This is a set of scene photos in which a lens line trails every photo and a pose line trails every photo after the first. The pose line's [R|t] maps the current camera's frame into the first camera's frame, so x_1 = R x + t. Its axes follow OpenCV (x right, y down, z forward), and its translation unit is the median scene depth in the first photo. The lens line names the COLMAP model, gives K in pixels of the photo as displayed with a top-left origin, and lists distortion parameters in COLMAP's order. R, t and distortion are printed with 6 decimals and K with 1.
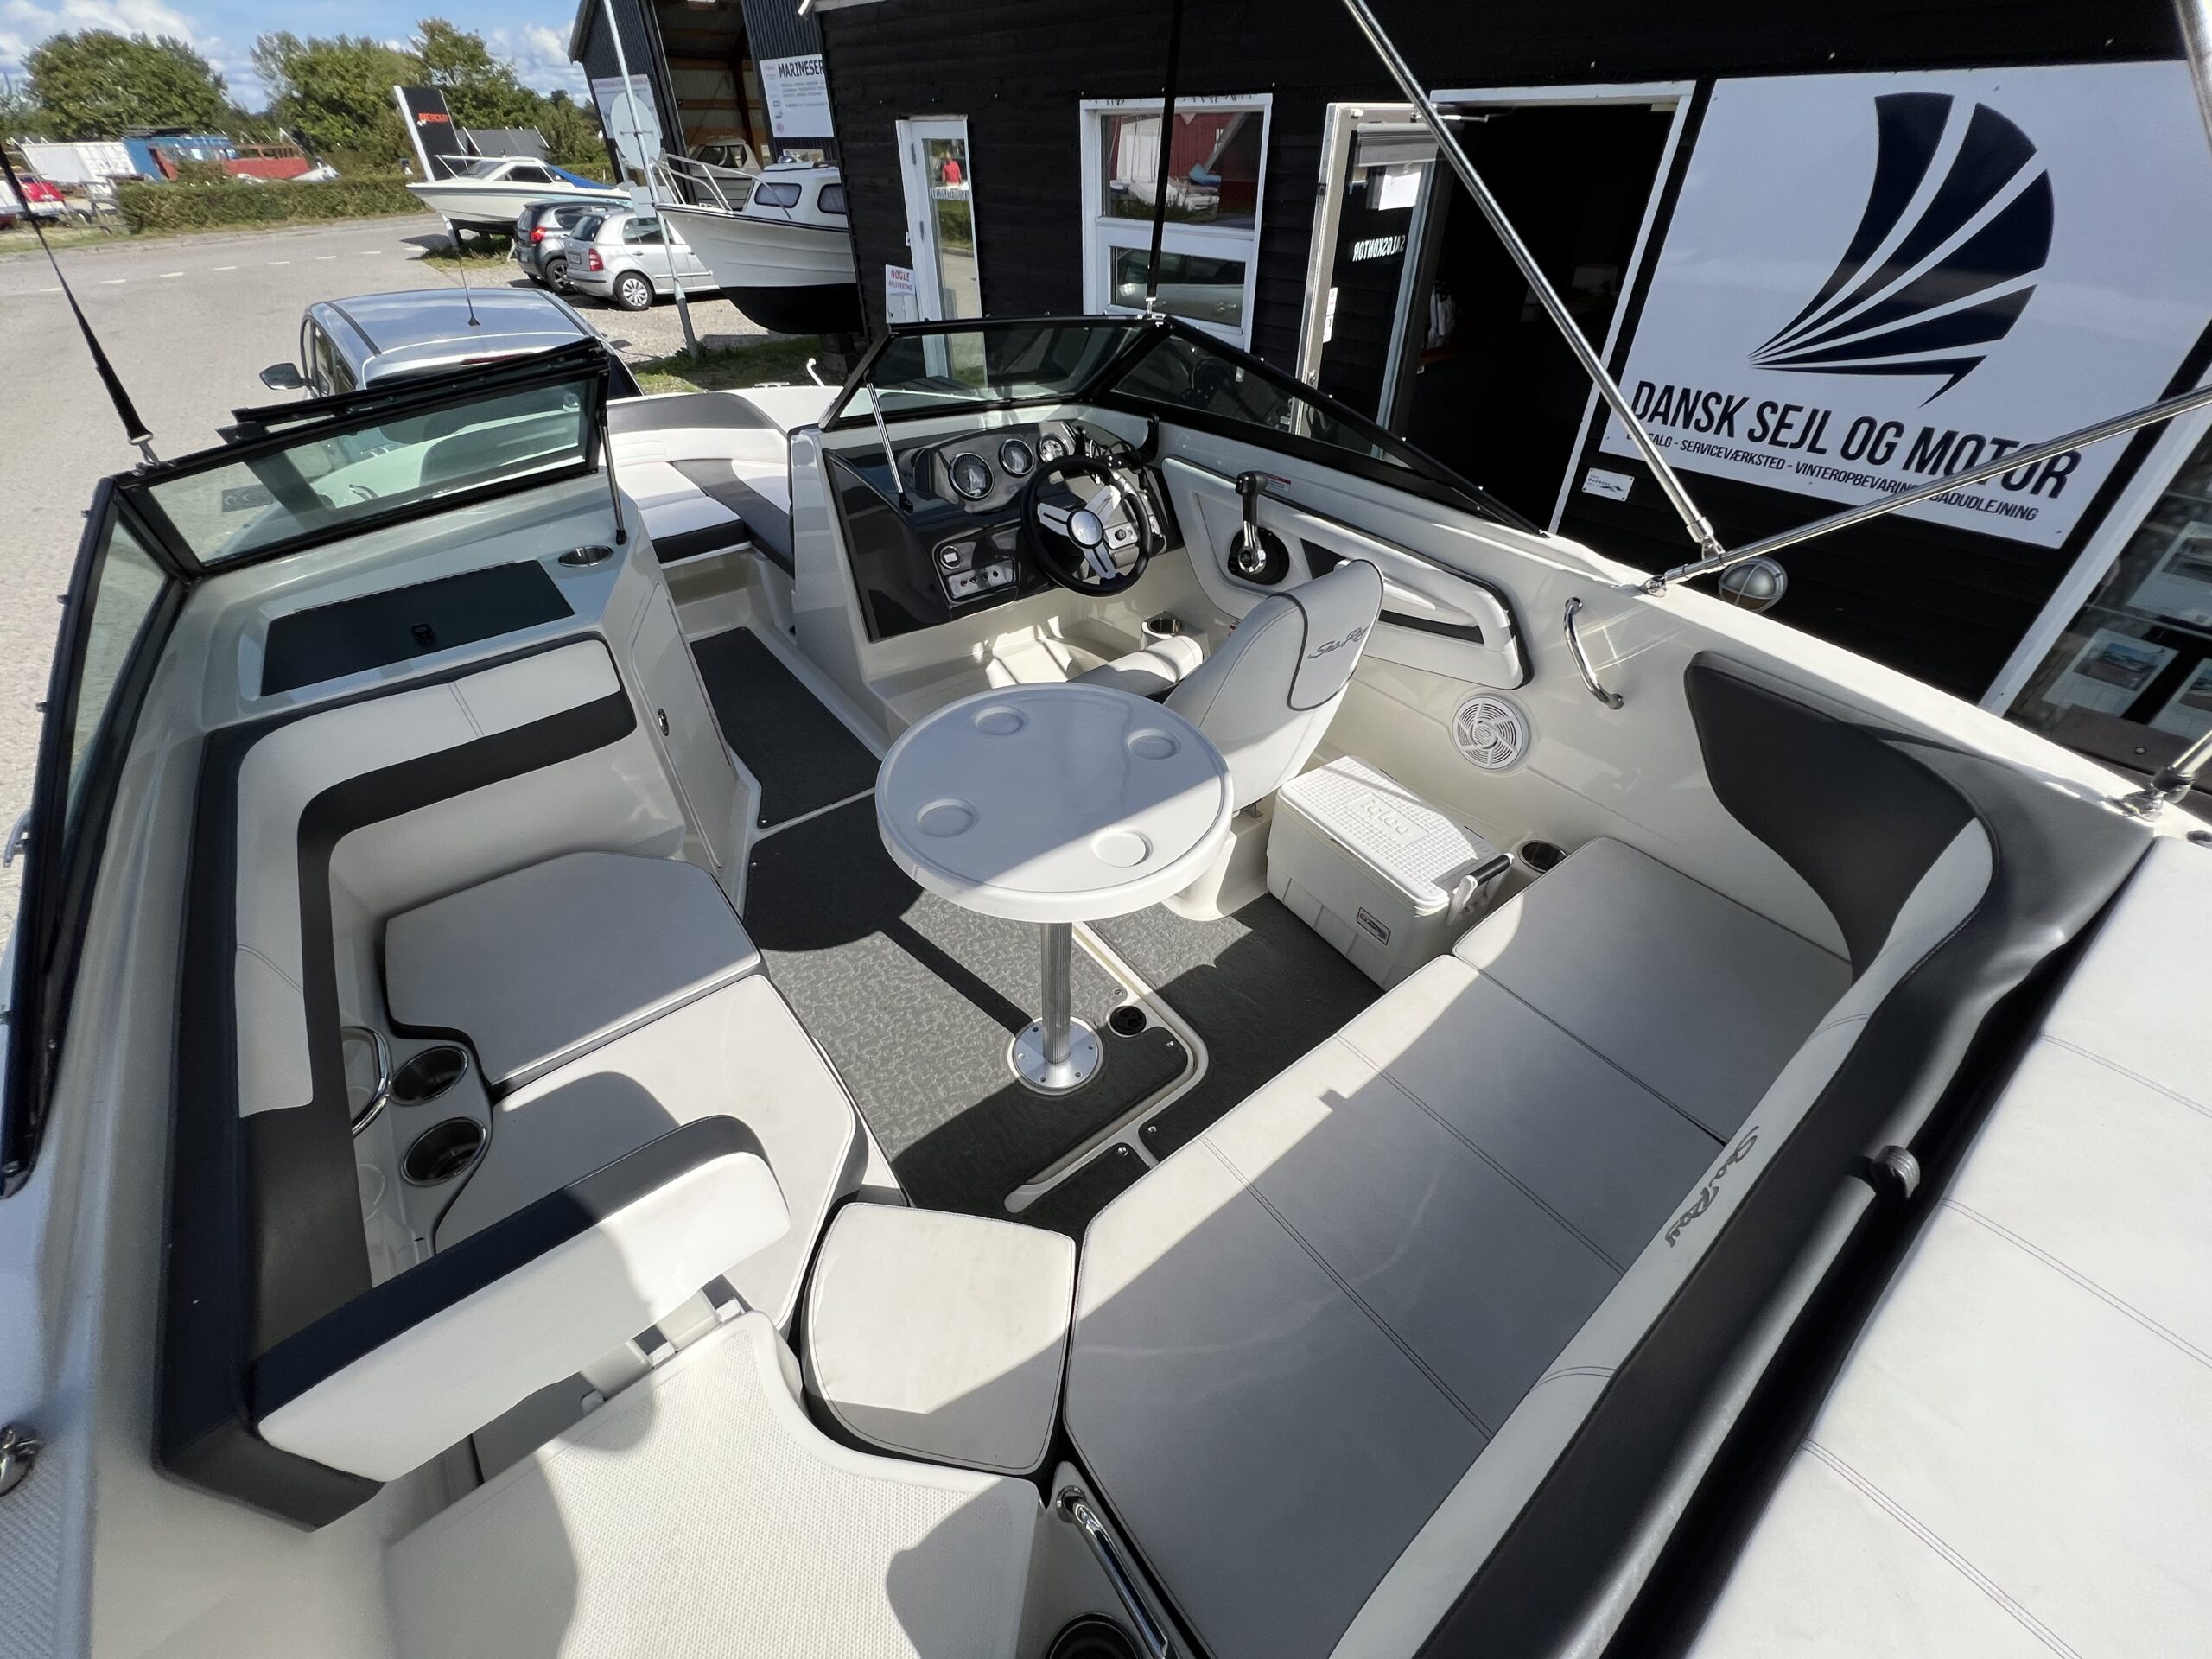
lens RADIAL K [[888.2, 0, 1097.8], [0, 888.2, 825.9], [0, 0, 1]] dist [-0.003385, -0.000173]
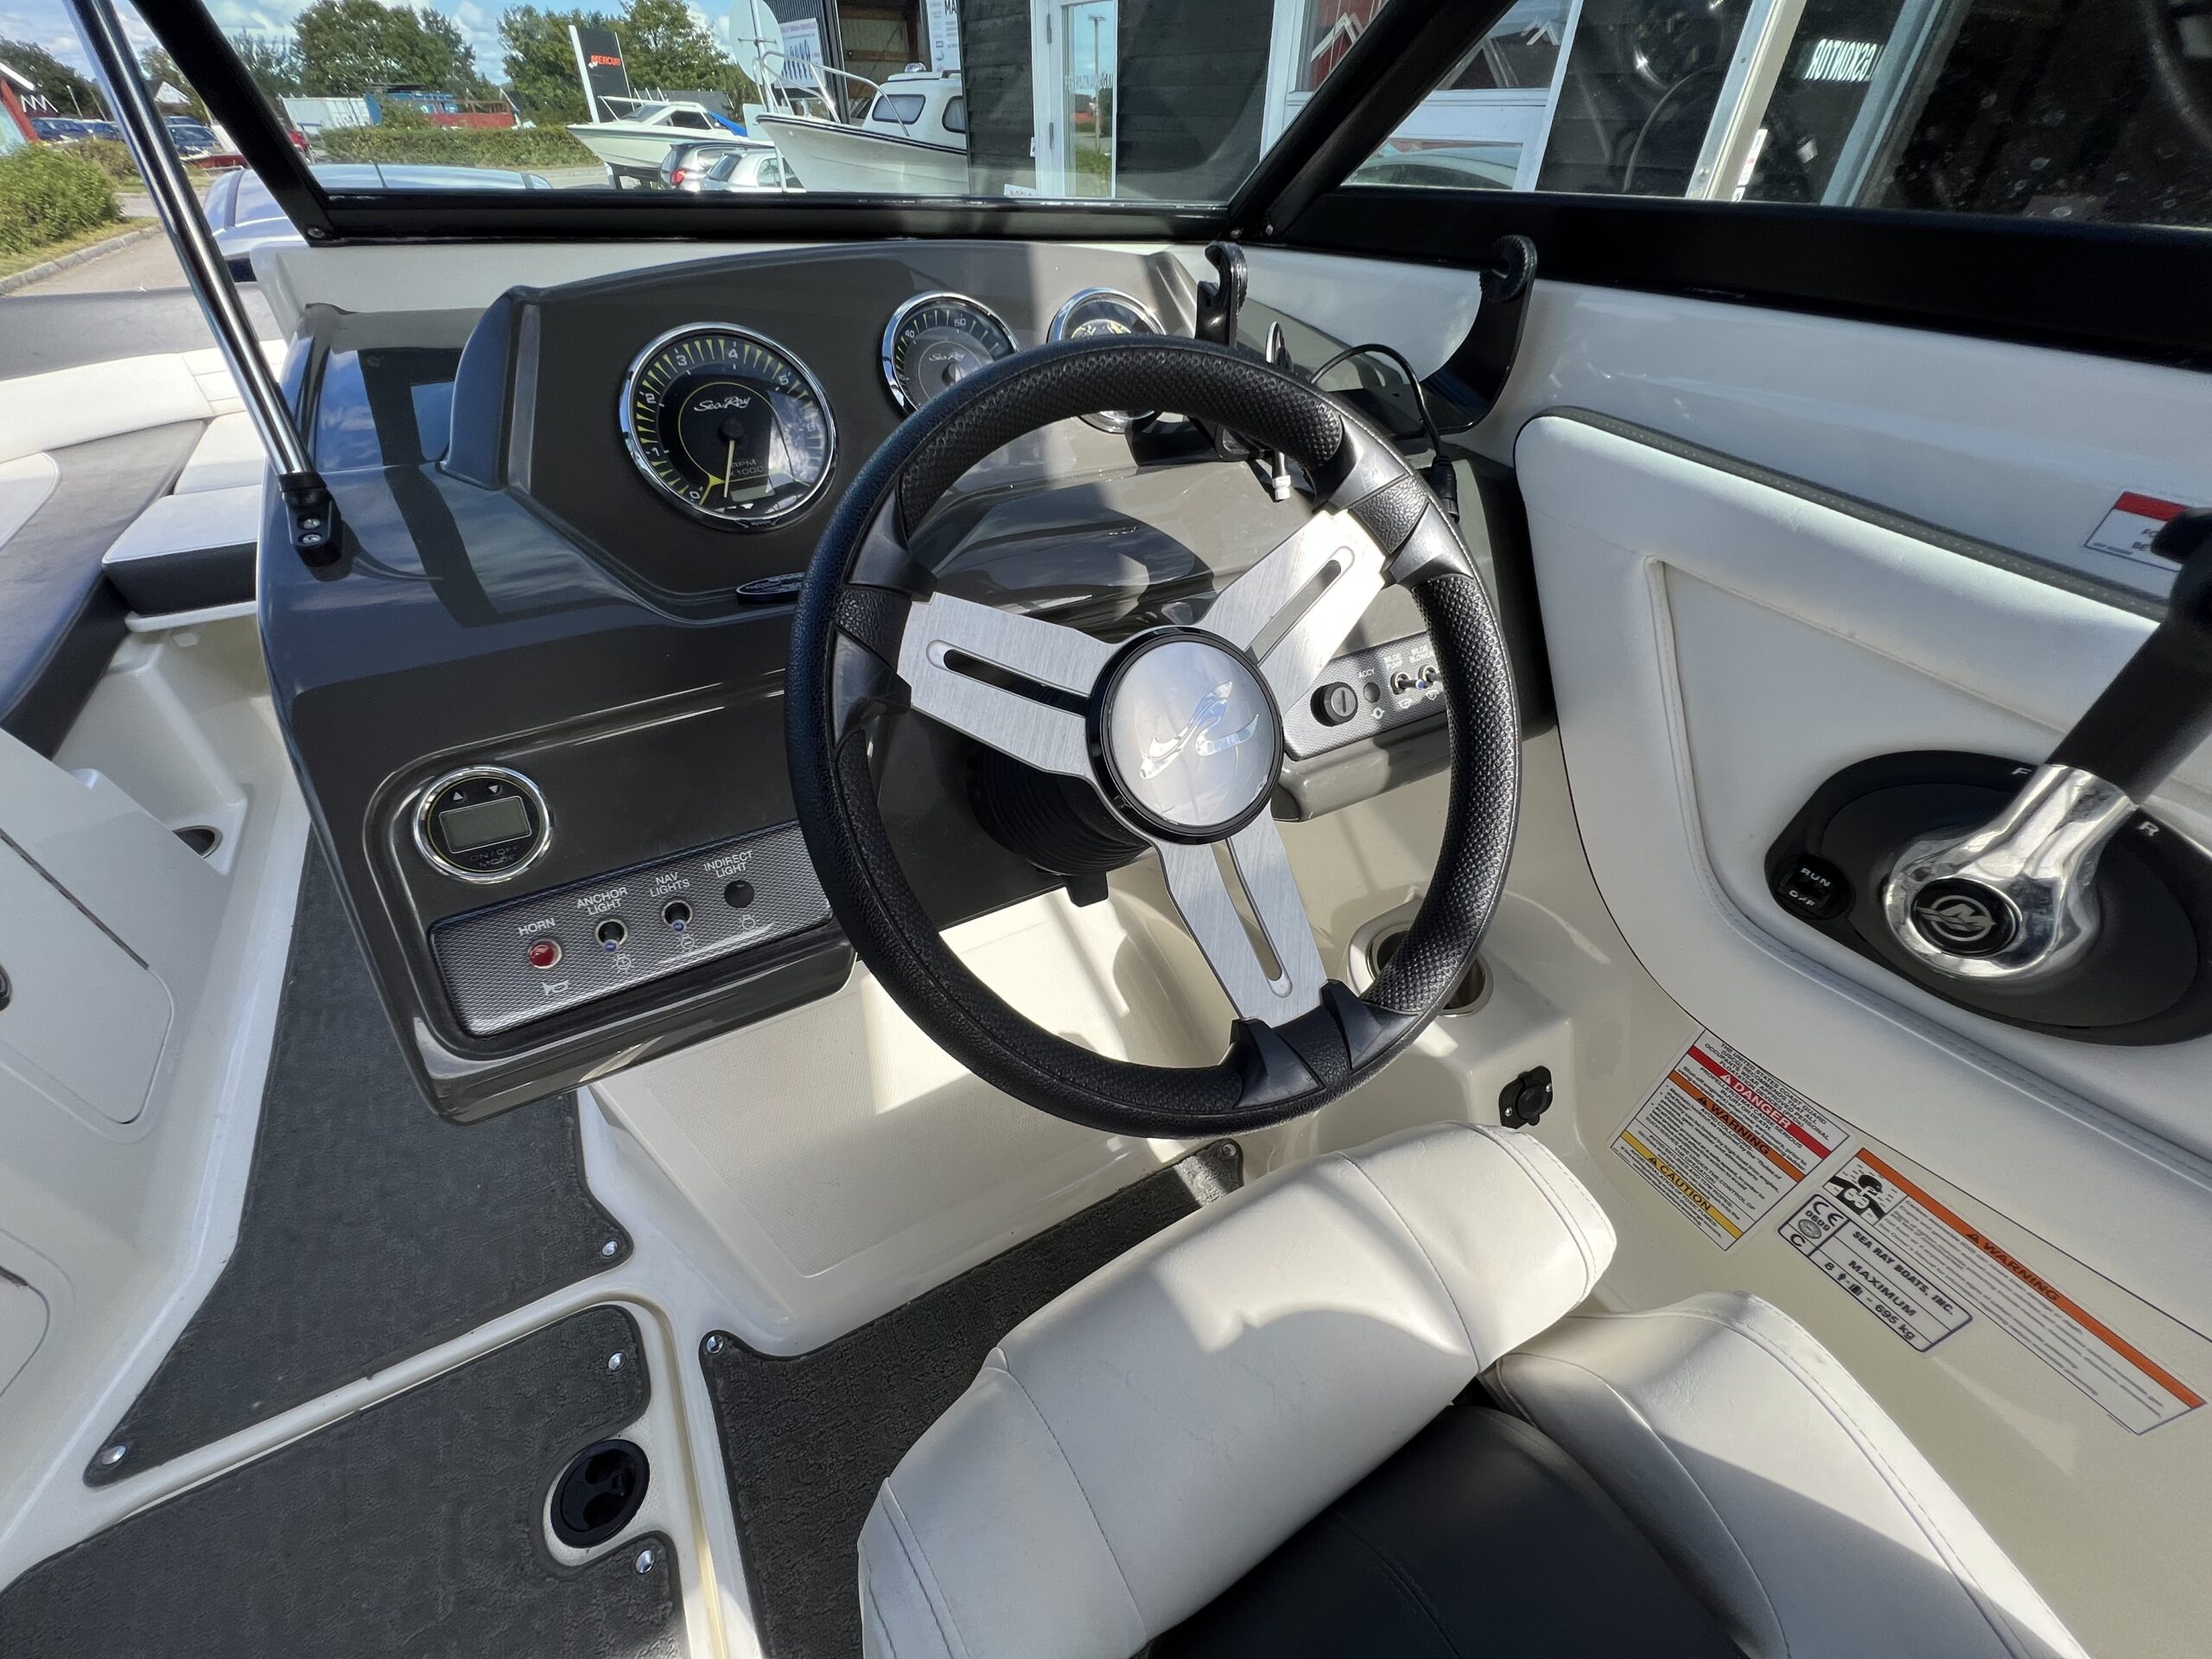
lens RADIAL K [[906.9, 0, 1106.0], [0, 906.9, 829.5], [0, 0, 1]] dist [-0.004078, -0.000114]
pose [[0.988267, 0.110637, -0.105299, -0.005856], [-0.110043, 0.993861, 0.011459, -0.220379], [0.105921, 0.000263, 0.994375, 0.563122]]
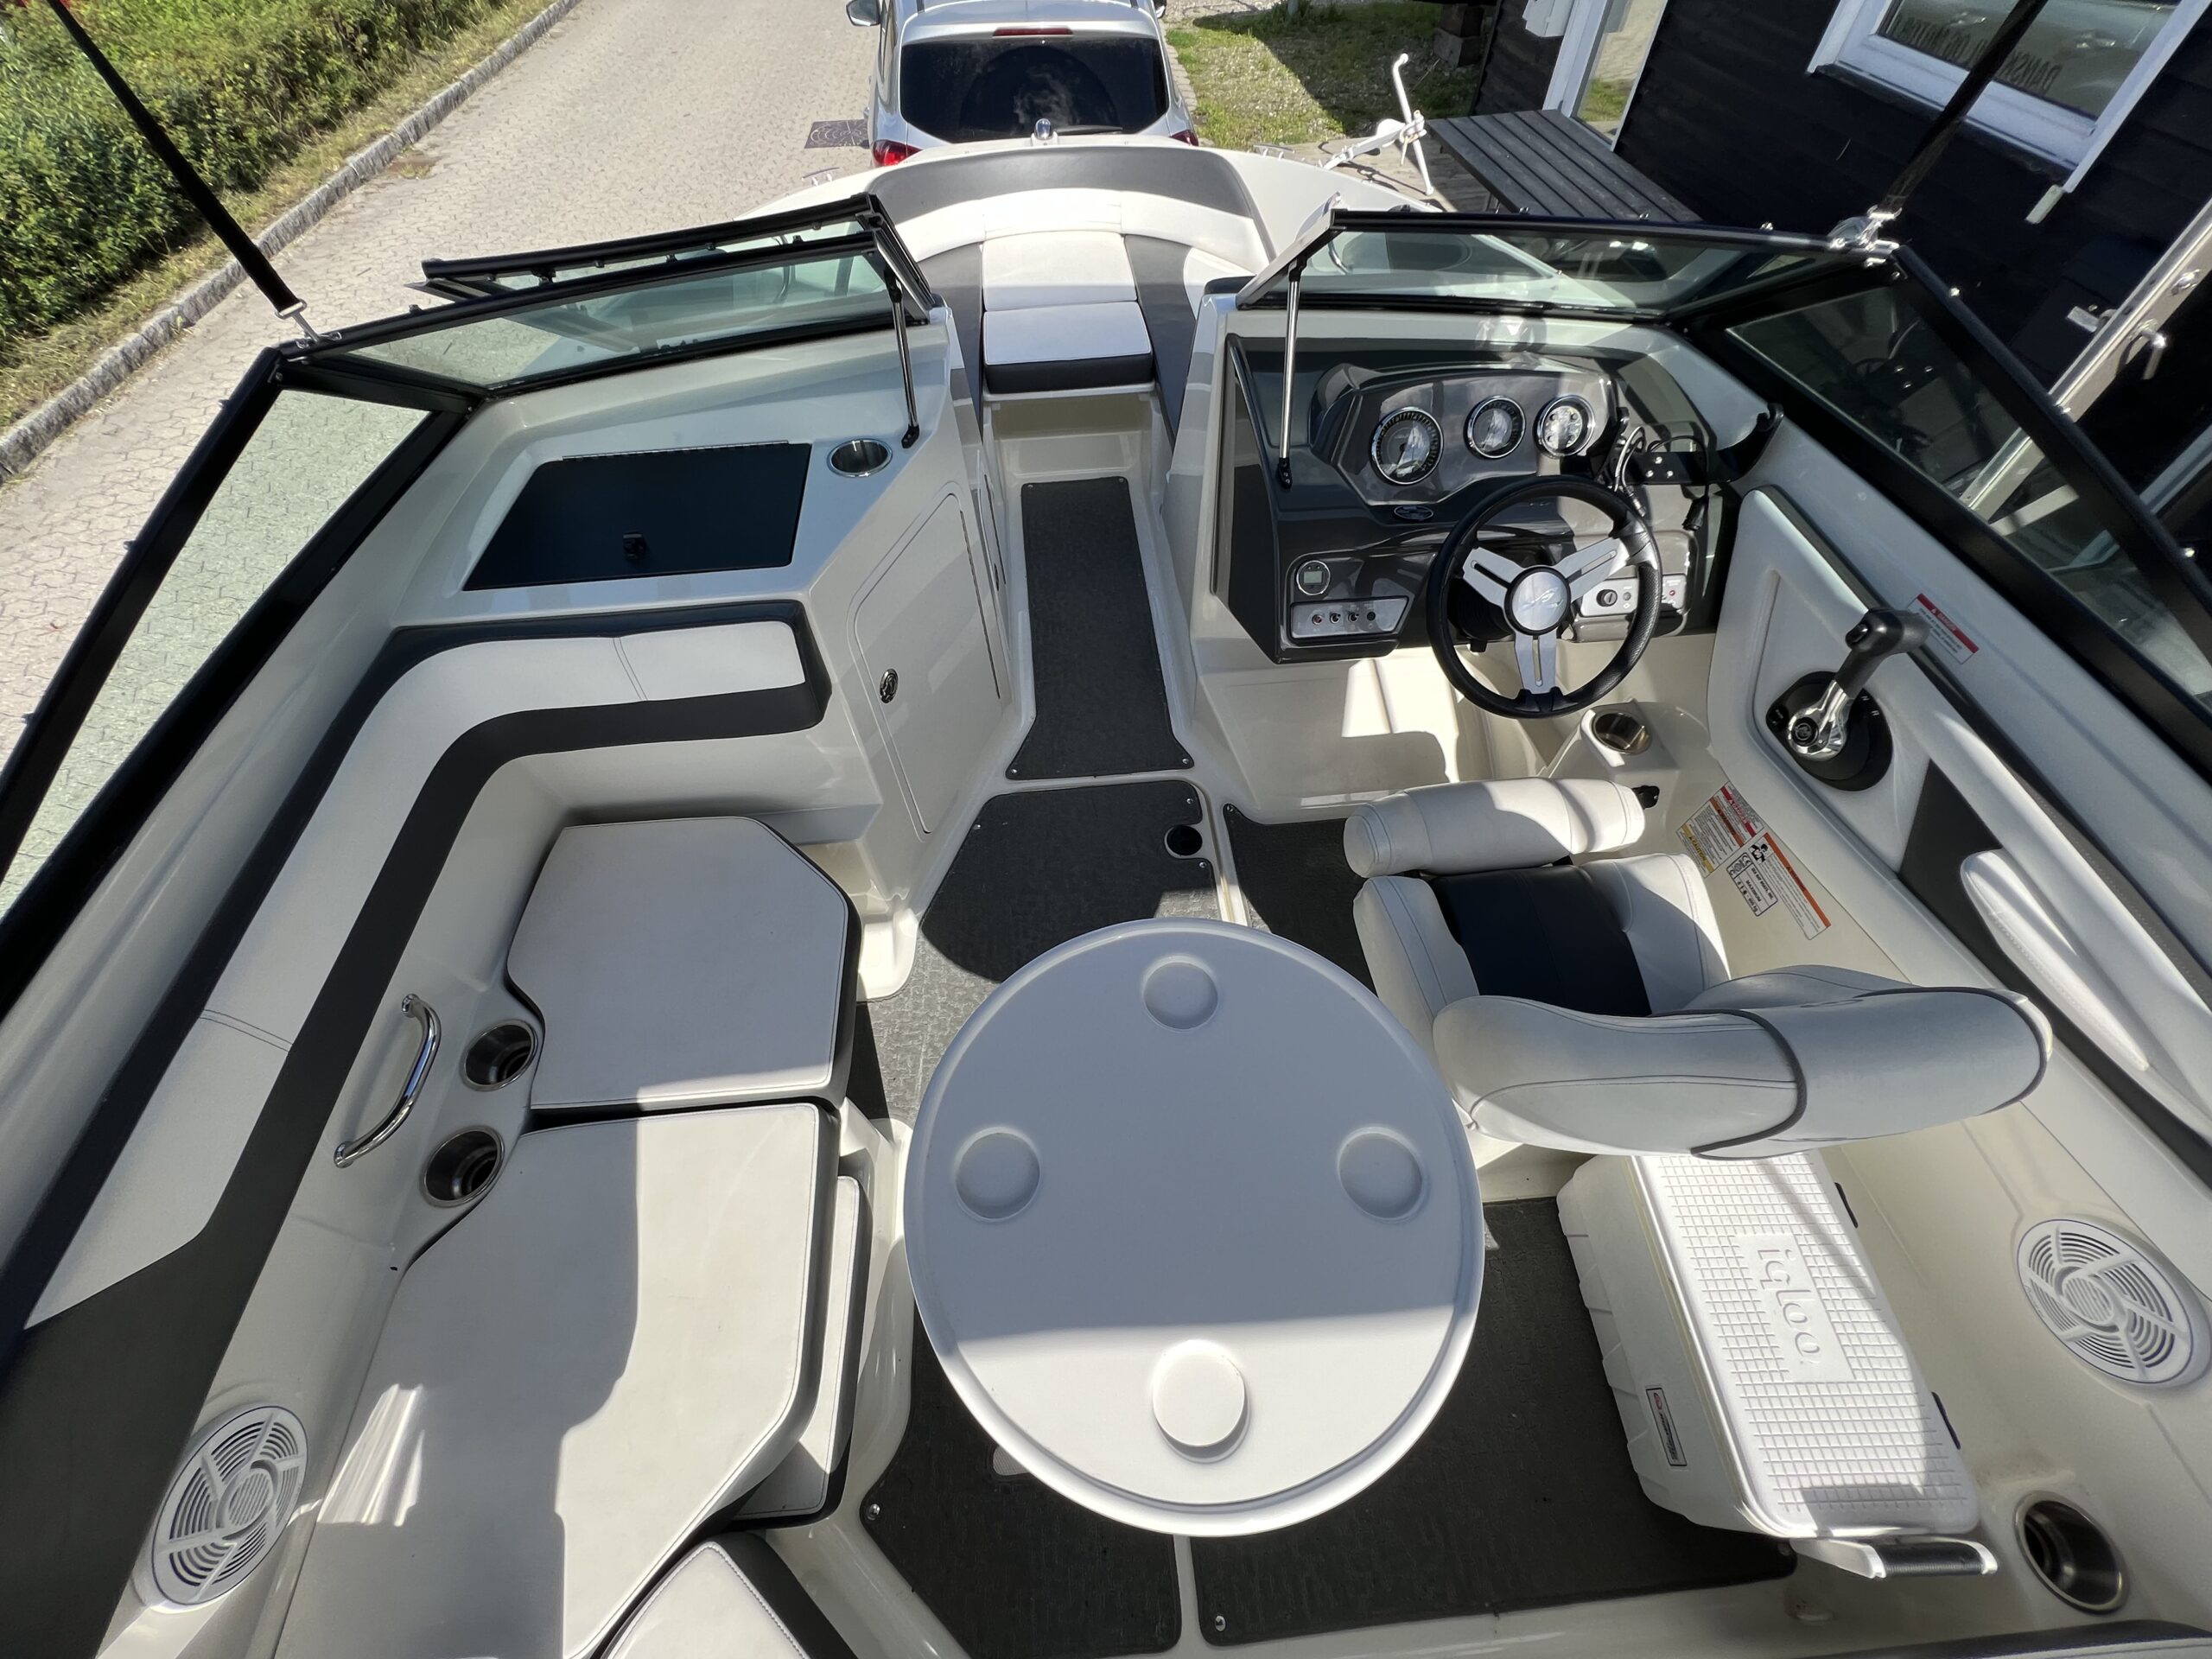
lens RADIAL K [[888.2, 0, 1097.8], [0, 888.2, 825.9], [0, 0, 1]] dist [-0.003385, -0.000173]
pose [[0.841112, 0.425803, -0.333500, 0.000762], [-0.325349, 0.890903, 0.316924, -0.204115], [0.432063, -0.158065, 0.887883, 0.210447]]
